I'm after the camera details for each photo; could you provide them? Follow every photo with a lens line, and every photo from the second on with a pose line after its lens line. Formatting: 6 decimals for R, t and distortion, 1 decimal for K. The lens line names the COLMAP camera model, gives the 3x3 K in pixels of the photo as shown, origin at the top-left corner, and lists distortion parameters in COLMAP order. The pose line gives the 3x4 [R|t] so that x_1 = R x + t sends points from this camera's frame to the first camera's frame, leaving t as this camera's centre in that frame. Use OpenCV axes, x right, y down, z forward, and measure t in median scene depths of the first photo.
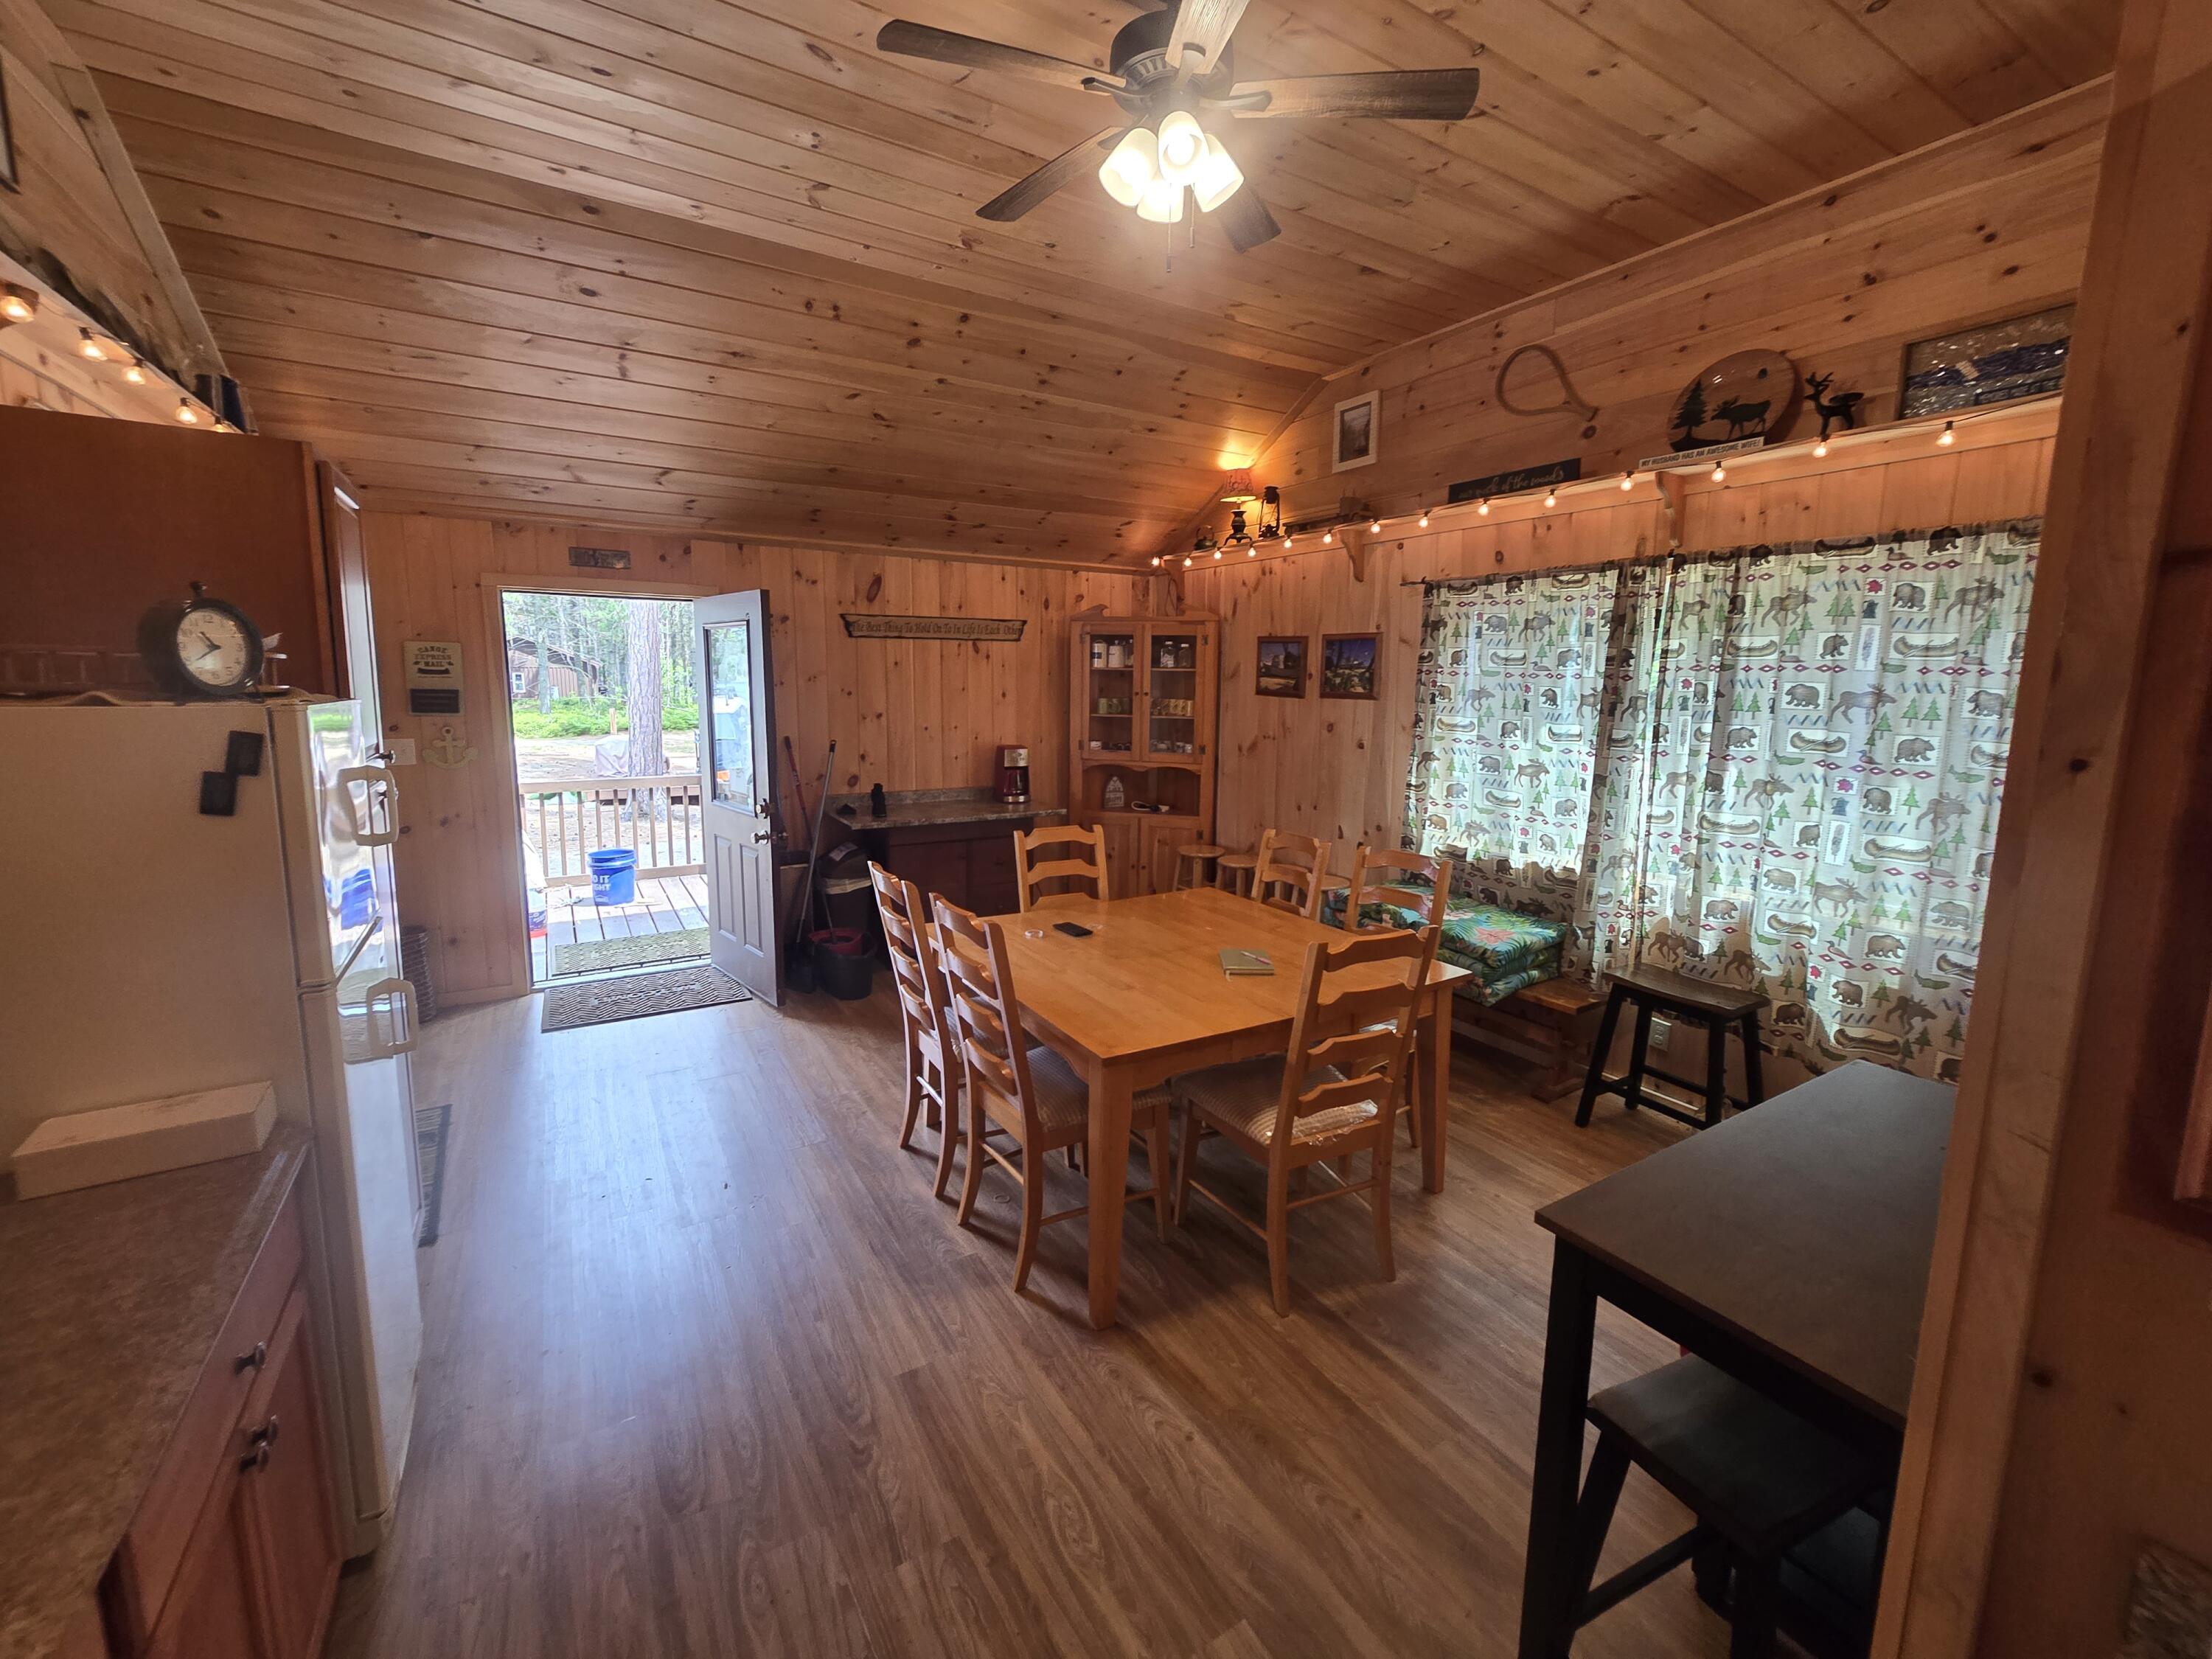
lens RADIAL K [[904.3, 0, 1098.5], [0, 904.3, 807.8], [0, 0, 1]] dist [-0.004681, 0.000703]
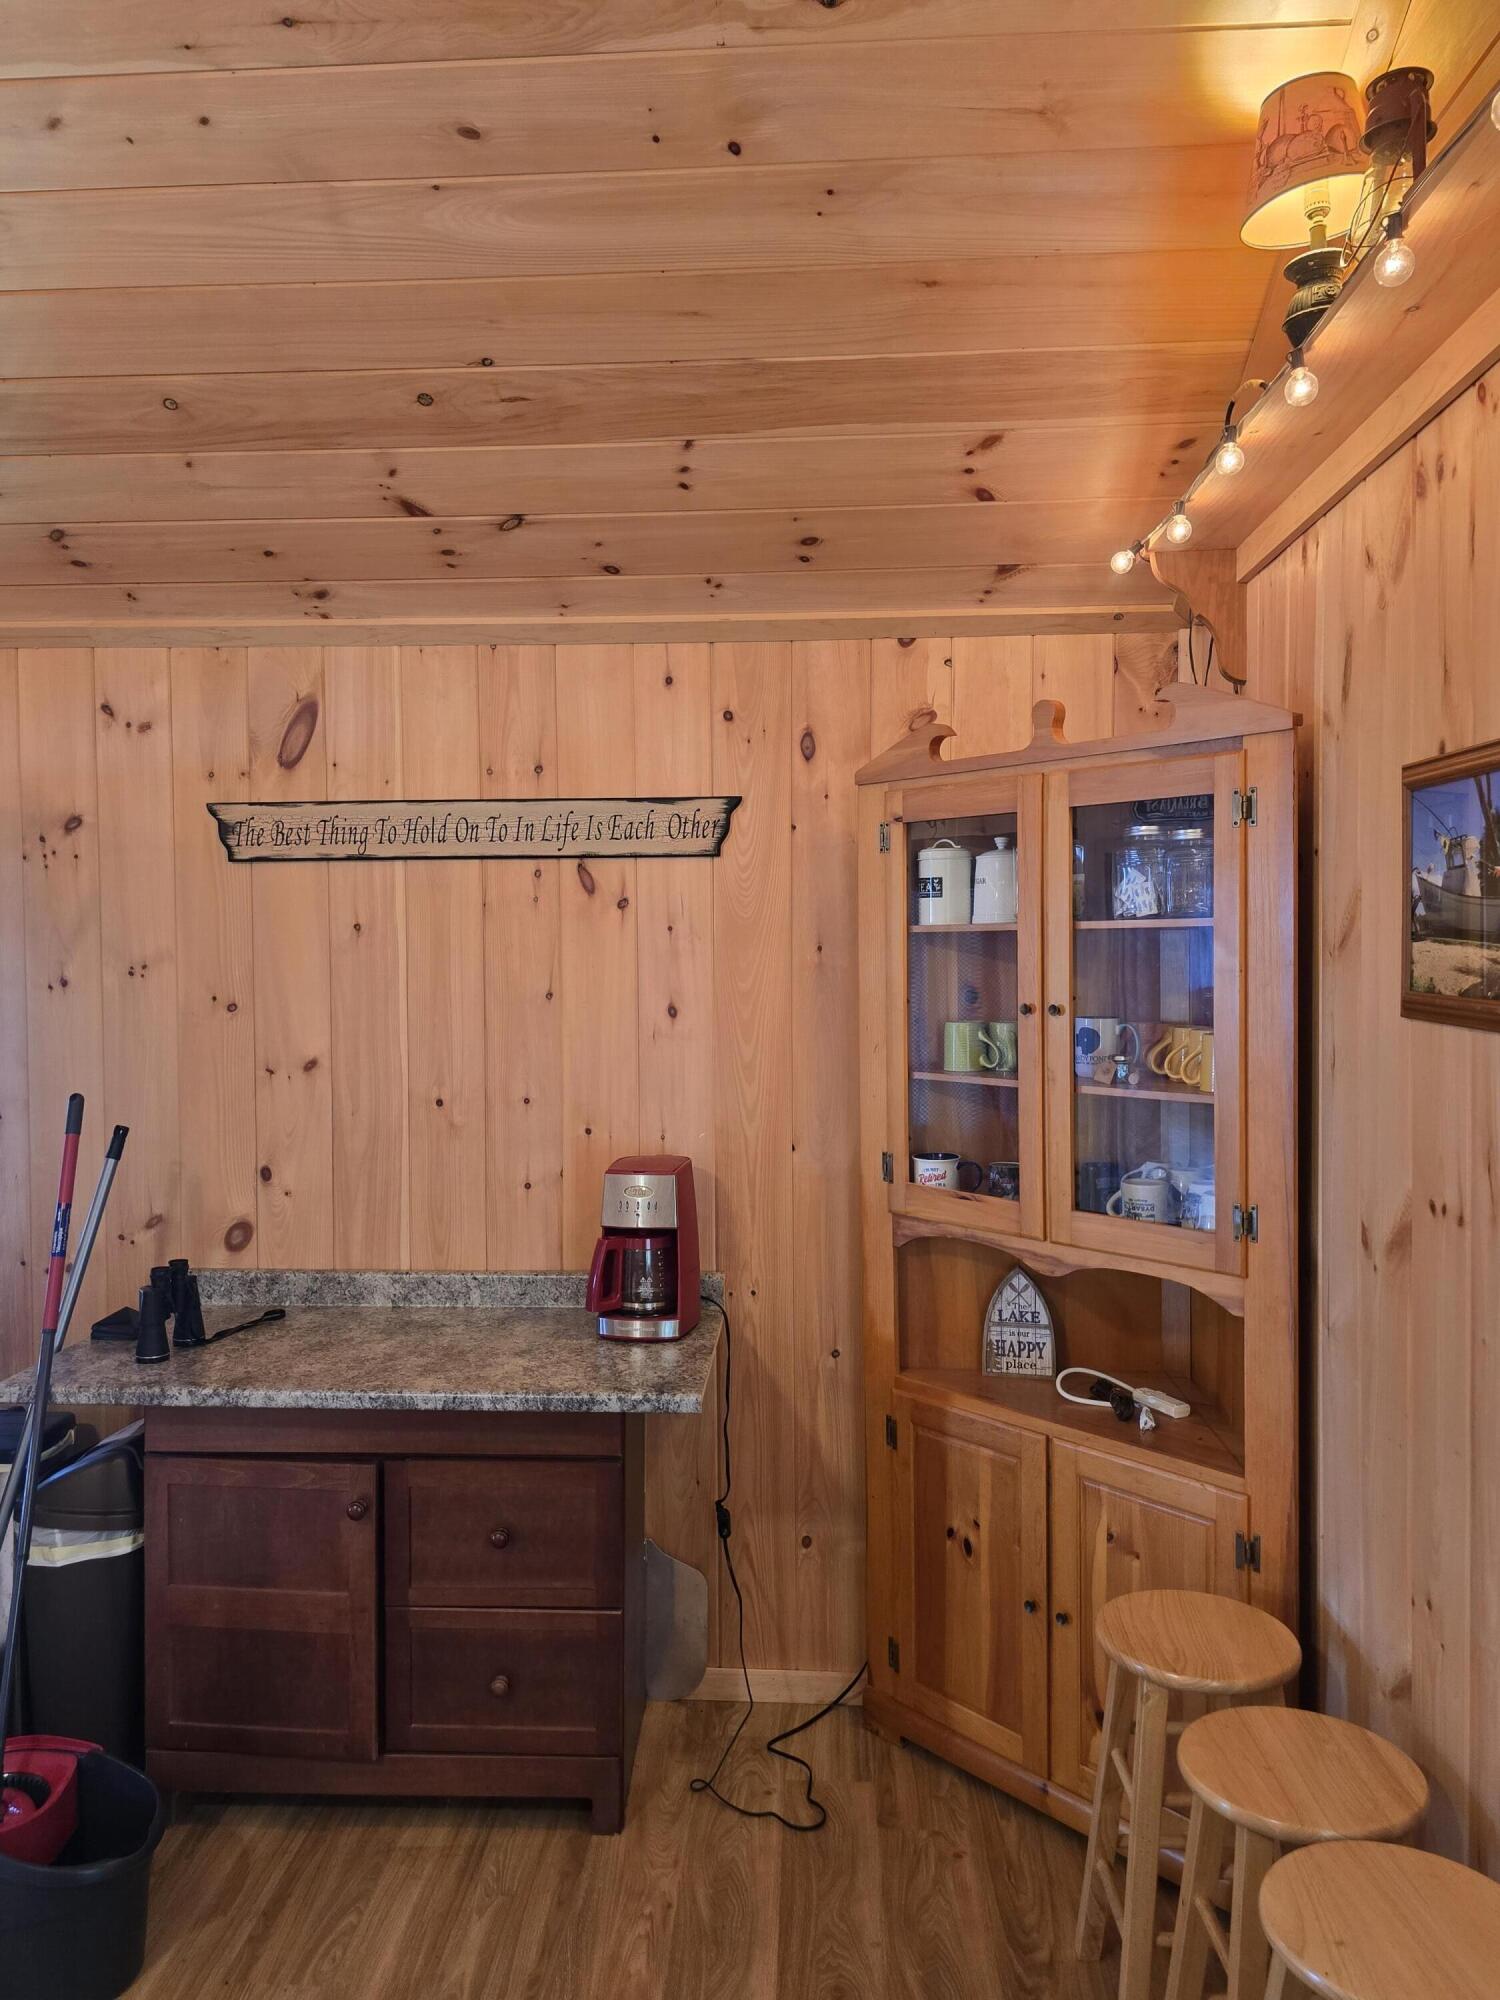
lens RADIAL K [[1408.1, 0, 757.6], [0, 1408.1, 1012.9], [0, 0, 1]] dist [0.025469, 0.000700]
pose [[0.832000, 0.004359, -0.554758, 0.227024], [-0.068402, 0.993145, -0.094781, -0.077590], [0.550542, 0.116804, 0.826595, 0.587743]]
